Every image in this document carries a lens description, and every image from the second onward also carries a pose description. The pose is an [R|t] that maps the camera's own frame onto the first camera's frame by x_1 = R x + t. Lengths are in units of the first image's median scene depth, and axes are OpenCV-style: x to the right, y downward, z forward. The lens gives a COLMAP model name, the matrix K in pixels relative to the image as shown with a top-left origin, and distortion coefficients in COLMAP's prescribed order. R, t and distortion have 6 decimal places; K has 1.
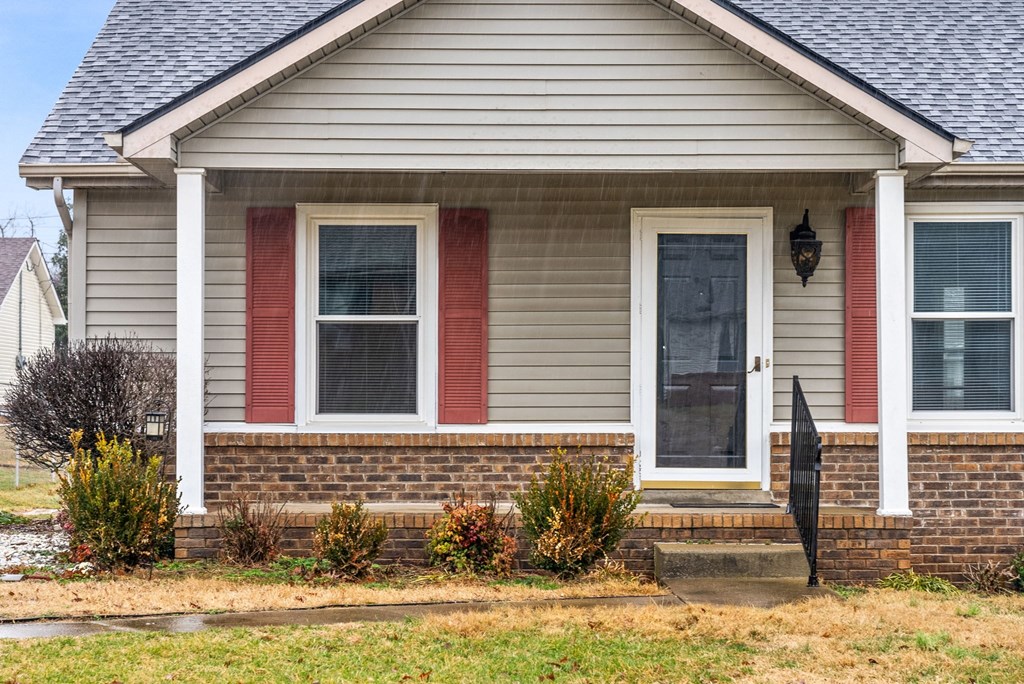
lens RADIAL K [[1994.5, 0, 512.5], [0, 1994.5, 349.9], [0, 0, 1]] dist [0.075054, 0.000000]
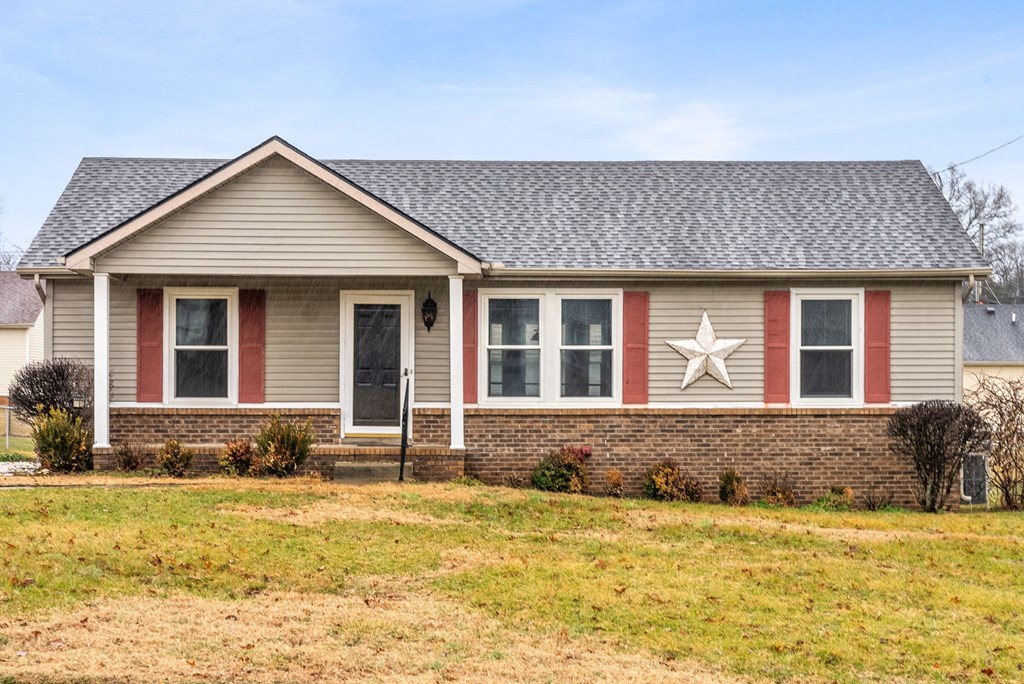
lens RADIAL K [[1691.0, 0, 502.7], [0, 1691.0, 381.7], [0, 0, 1]] dist [0.062853, 0.000000]
pose [[0.999934, 0.003211, 0.011013, 0.199110], [-0.003412, 0.999826, 0.018317, -0.014019], [-0.010952, -0.018353, 0.999772, -0.627219]]
